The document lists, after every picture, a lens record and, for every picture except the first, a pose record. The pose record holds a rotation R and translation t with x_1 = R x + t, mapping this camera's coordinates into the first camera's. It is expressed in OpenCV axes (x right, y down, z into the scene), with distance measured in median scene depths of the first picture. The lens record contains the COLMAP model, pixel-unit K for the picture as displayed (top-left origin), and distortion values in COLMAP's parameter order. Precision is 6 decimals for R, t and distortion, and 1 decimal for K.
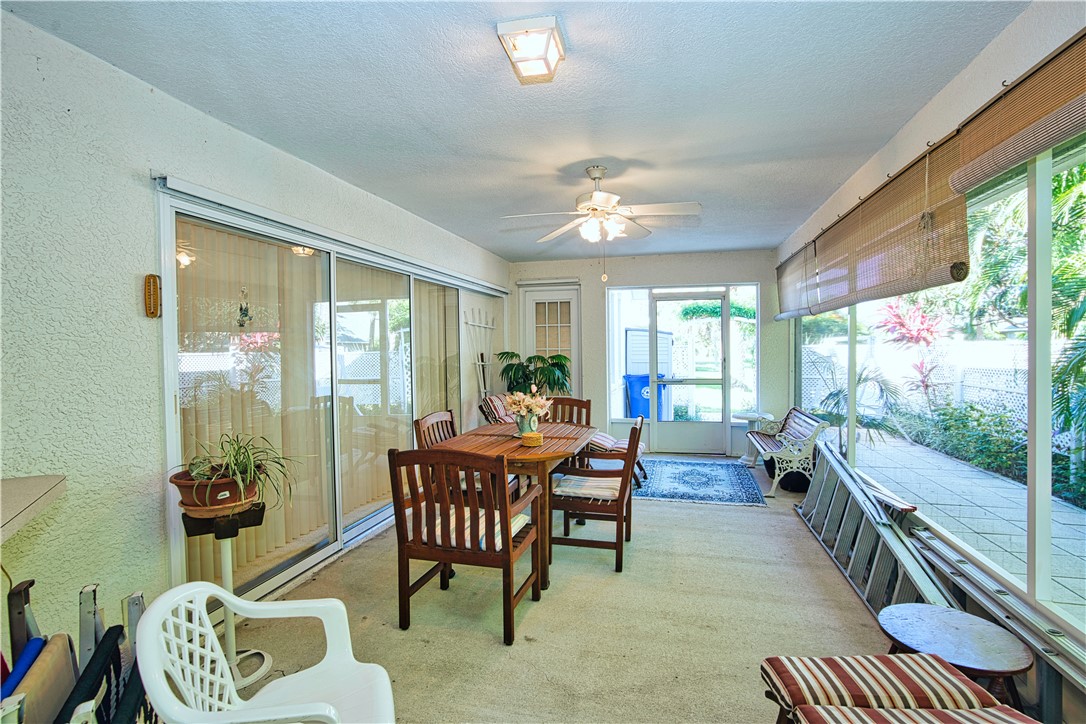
lens RADIAL K [[540.8, 0, 544.1], [0, 540.8, 357.9], [0, 0, 1]] dist [-0.063704, 0.032883]
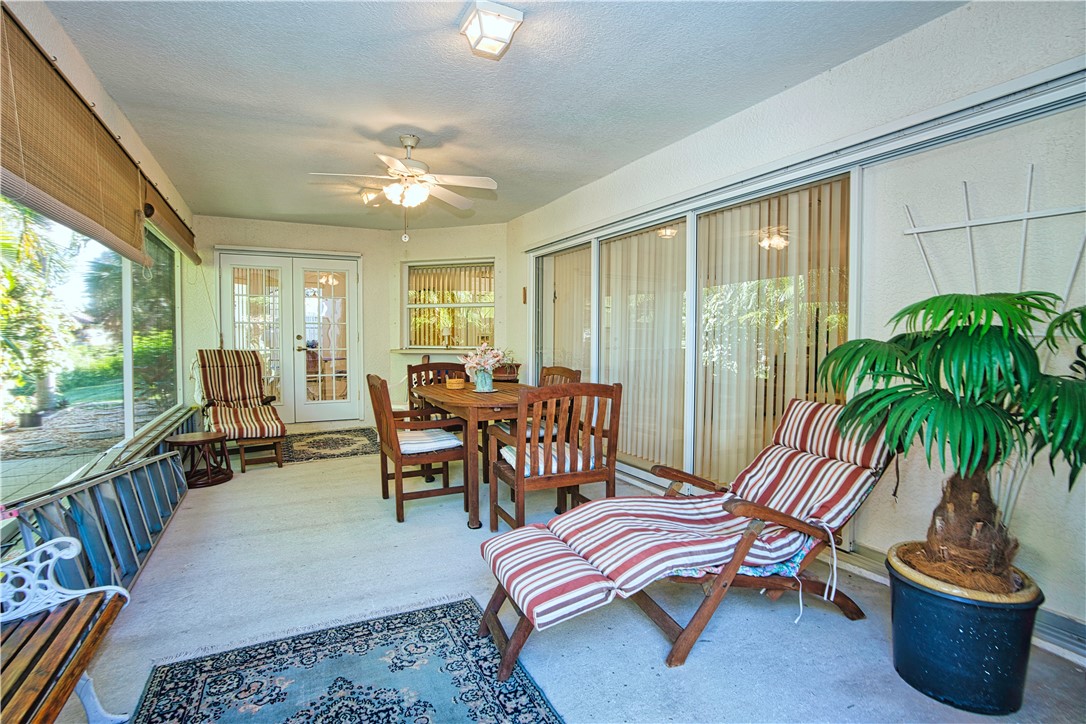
lens RADIAL K [[540.8, 0, 544.1], [0, 540.8, 357.9], [0, 0, 1]] dist [-0.063704, 0.032883]
pose [[-0.761076, 0.032507, -0.647848, 0.580223], [-0.008432, 0.998163, 0.059991, 0.017315], [0.648608, 0.051121, -0.759404, 1.947593]]
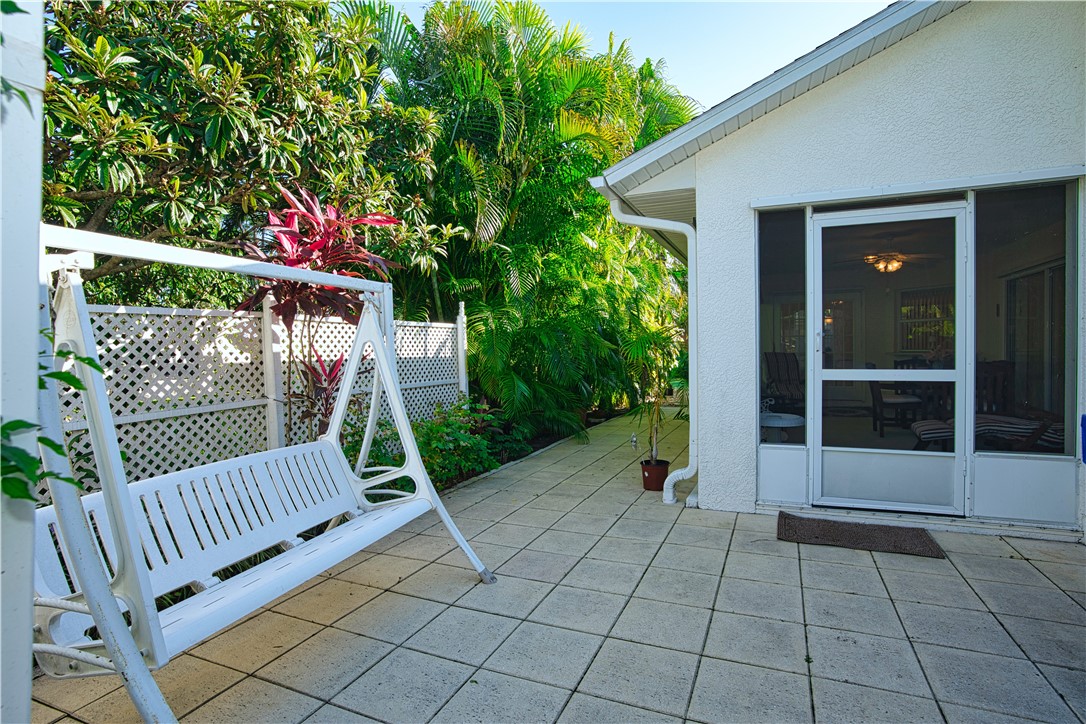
lens RADIAL K [[540.8, 0, 544.1], [0, 540.8, 357.9], [0, 0, 1]] dist [-0.063704, 0.032883]
pose [[-0.984888, 0.017073, 0.172350, 0.995547], [0.023213, 0.999163, 0.033671, 0.005046], [-0.171631, 0.037163, -0.984460, 3.065691]]
